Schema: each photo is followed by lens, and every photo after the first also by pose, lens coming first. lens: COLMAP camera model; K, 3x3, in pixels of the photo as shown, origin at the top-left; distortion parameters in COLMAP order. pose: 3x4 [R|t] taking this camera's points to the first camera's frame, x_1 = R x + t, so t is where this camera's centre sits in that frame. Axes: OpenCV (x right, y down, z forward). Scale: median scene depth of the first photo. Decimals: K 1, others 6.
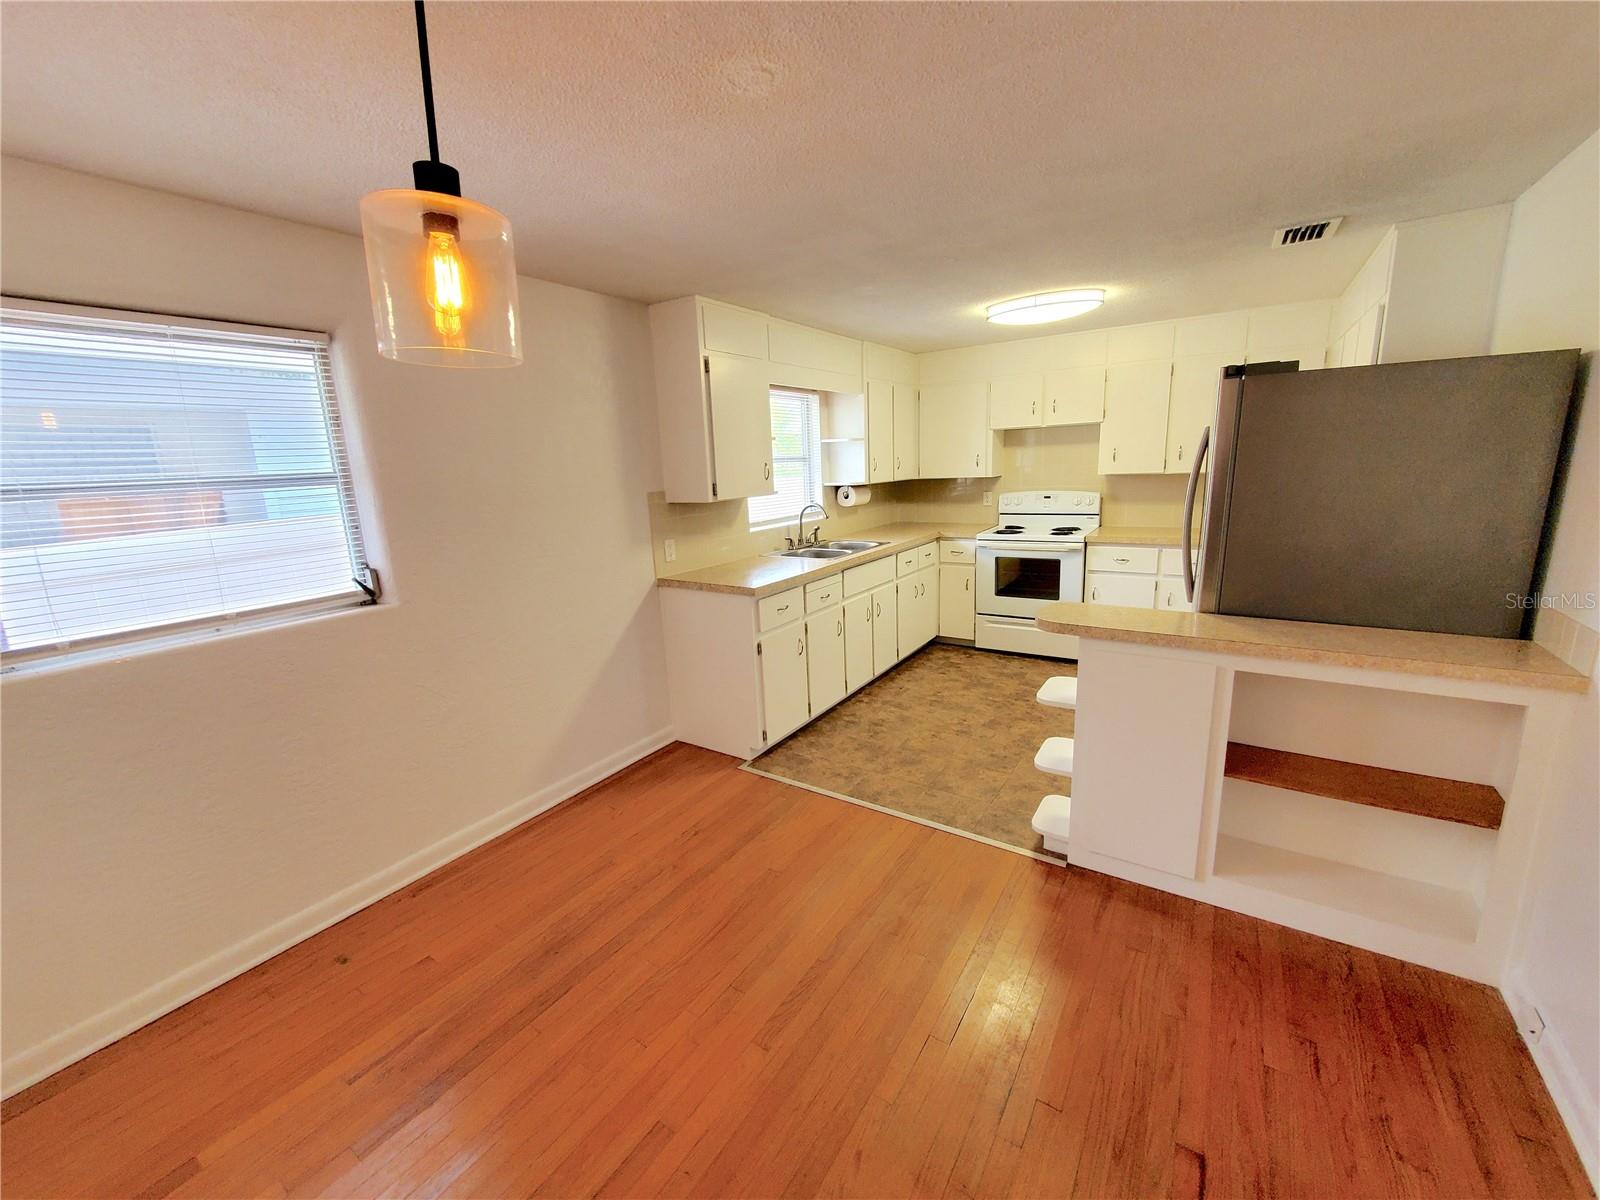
lens RADIAL K [[634.2, 0, 800.0], [0, 634.2, 600.0], [0, 0, 1]] dist [-0.000697, -0.000164]
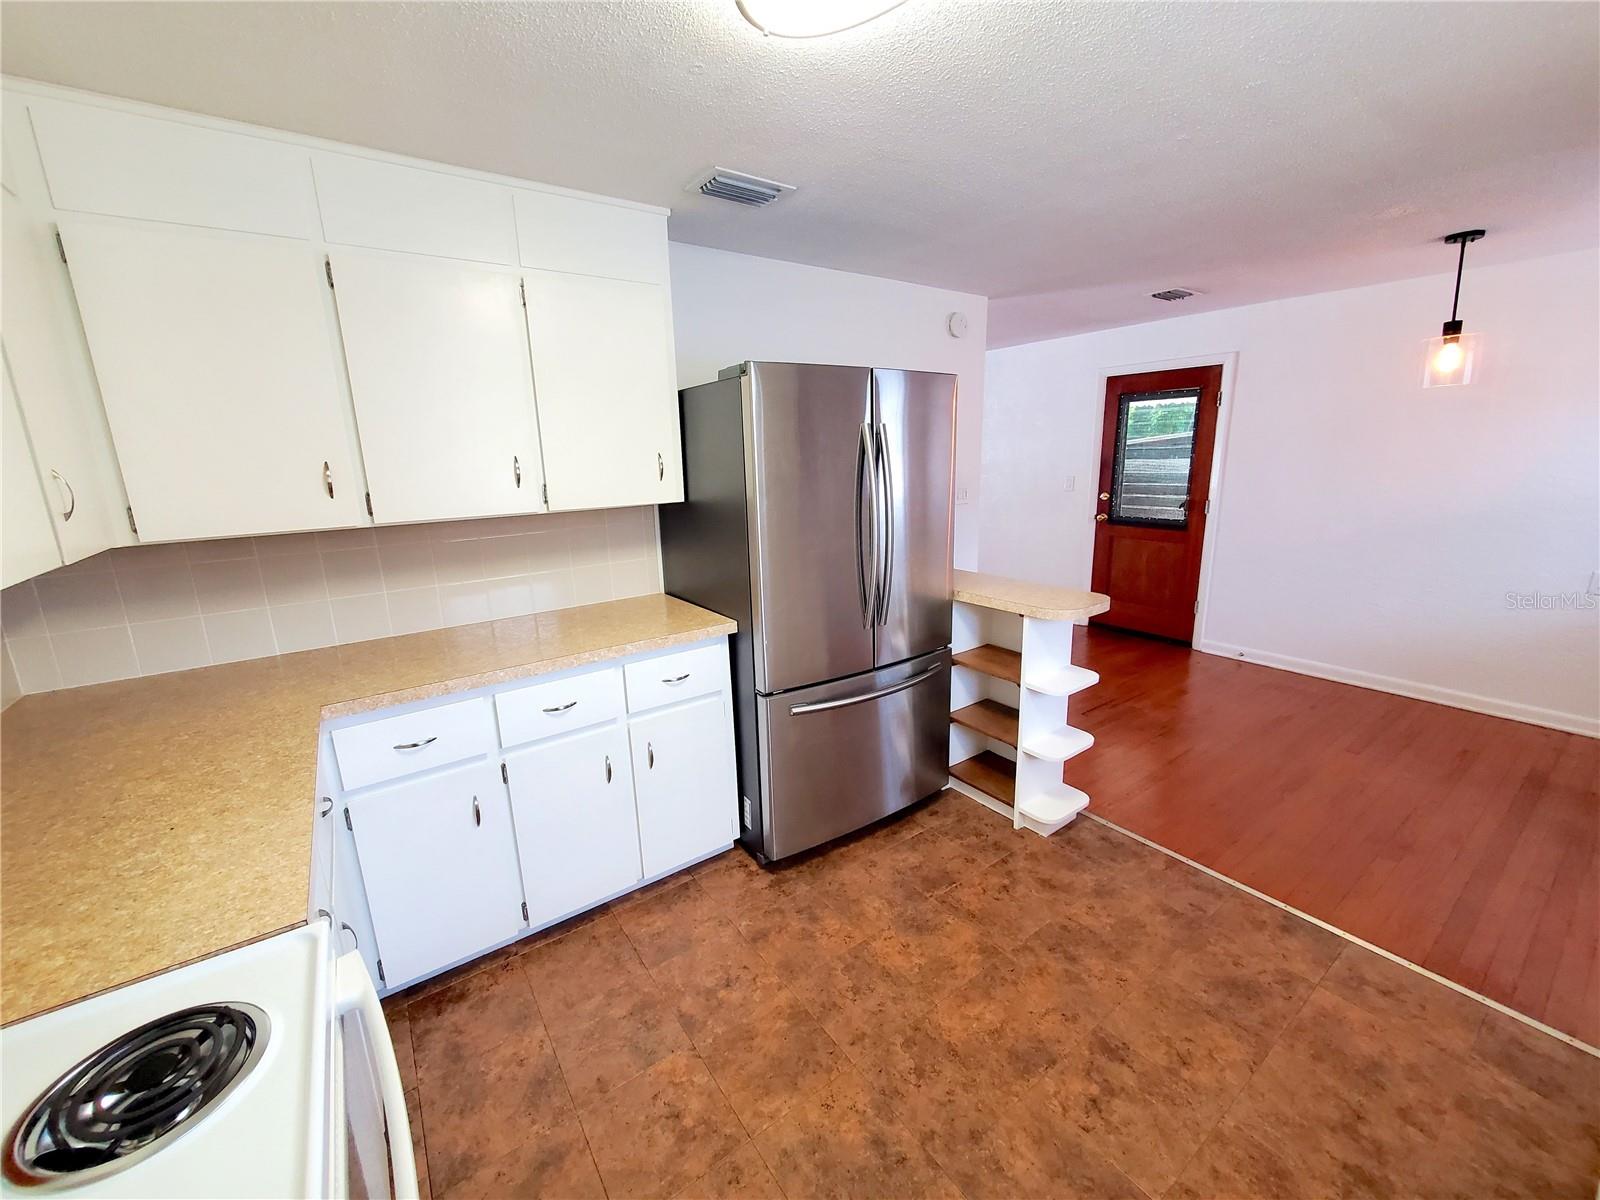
lens RADIAL K [[638.5, 0, 800.0], [0, 638.5, 600.0], [0, 0, 1]] dist [0.000606, 0.000061]
pose [[-0.932151, -0.014883, 0.361764, 0.311459], [0.141604, 0.904586, 0.402084, -0.307904], [-0.333231, 0.426030, -0.841103, 1.356644]]
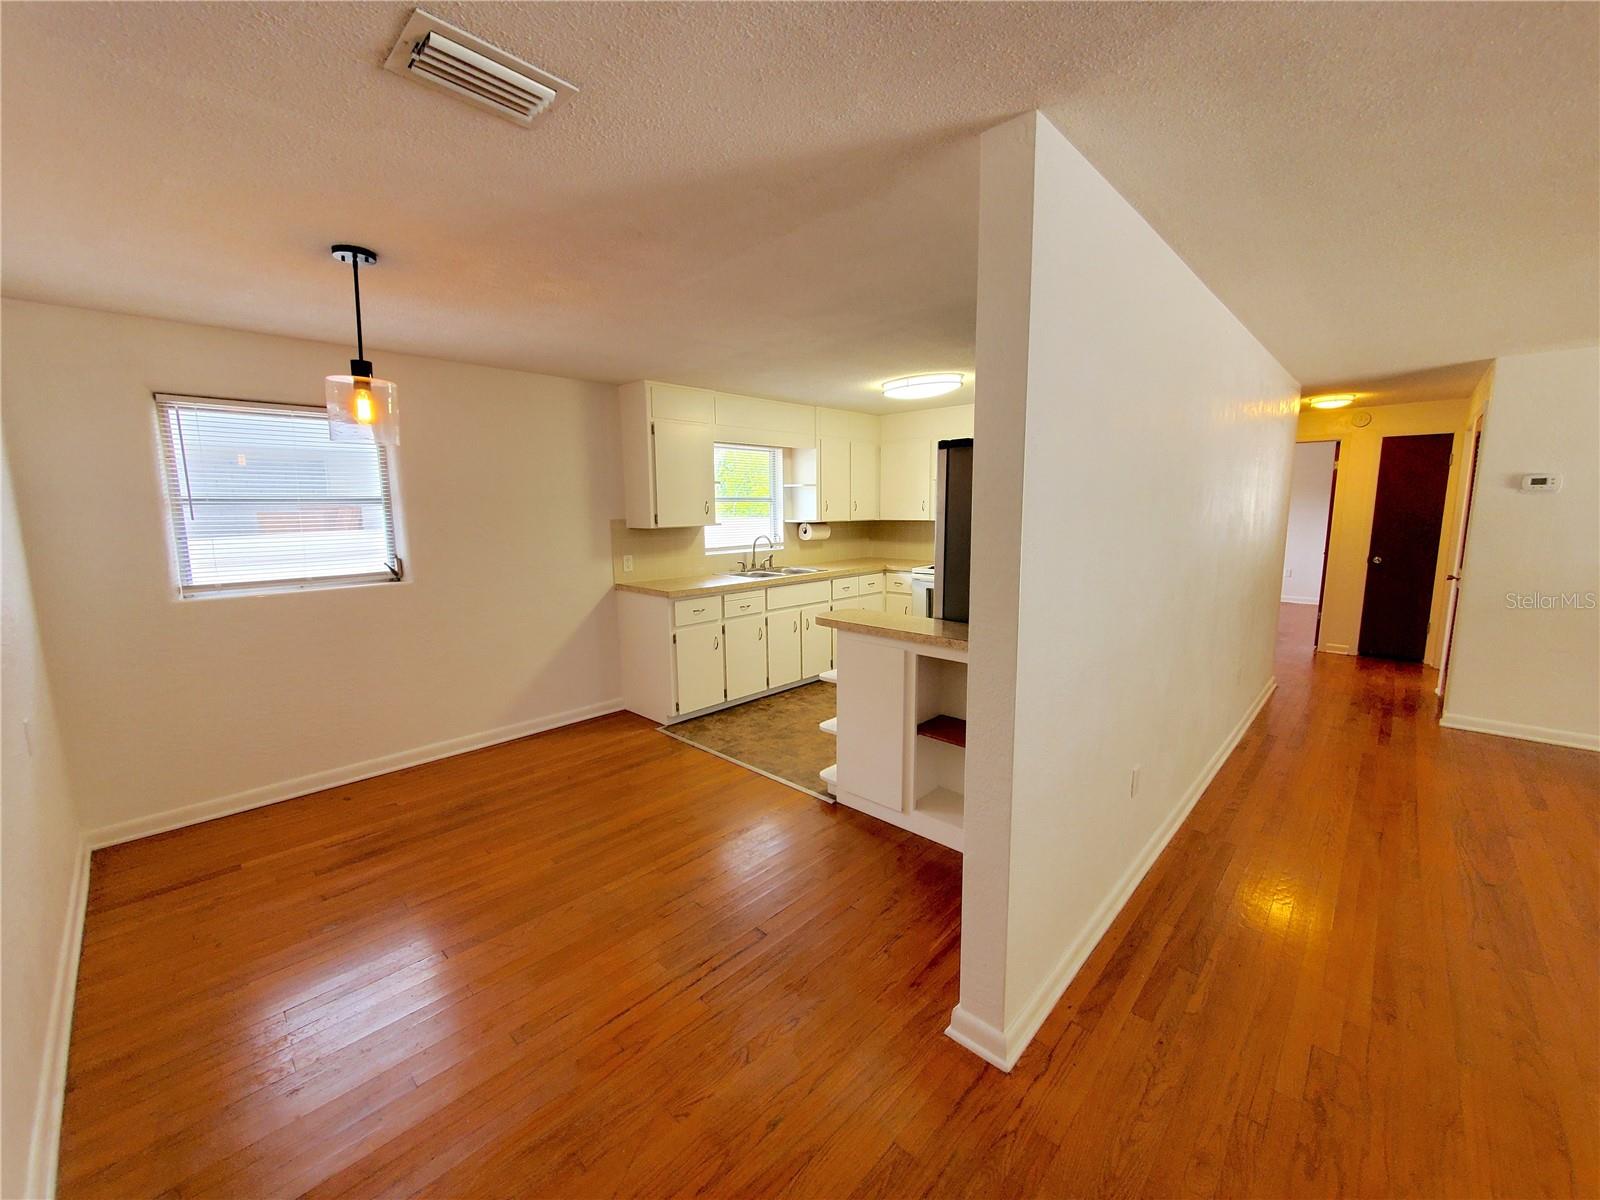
lens RADIAL K [[638.5, 0, 800.0], [0, 638.5, 600.0], [0, 0, 1]] dist [0.000606, 0.000061]
pose [[0.984555, 0.056983, -0.165541, 0.376749], [-0.067732, 0.995896, -0.060024, 0.053639], [0.161441, 0.070309, 0.984375, -0.253345]]
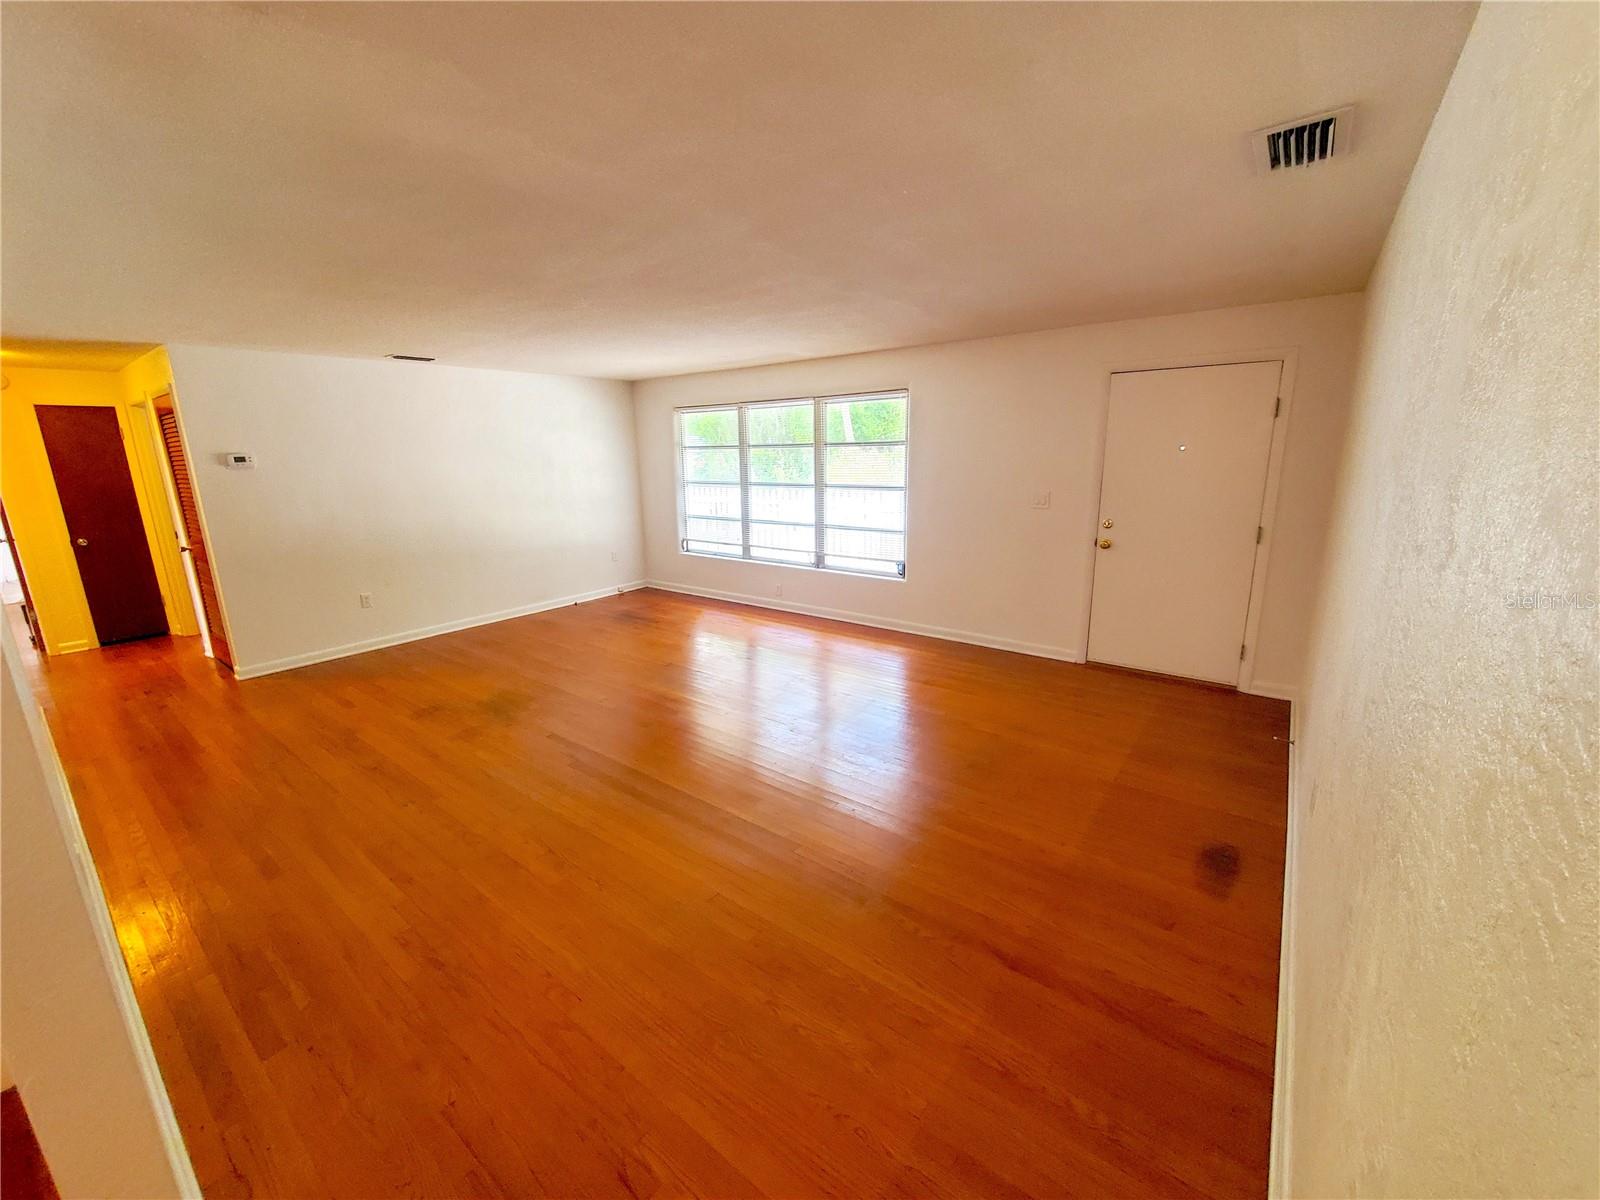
lens RADIAL K [[638.5, 0, 800.0], [0, 638.5, 600.0], [0, 0, 1]] dist [0.000606, 0.000061]
pose [[0.075910, -0.190101, 0.978825, 0.194672], [0.231364, 0.958224, 0.168157, 0.020637], [-0.969901, 0.213700, 0.116722, -0.185604]]
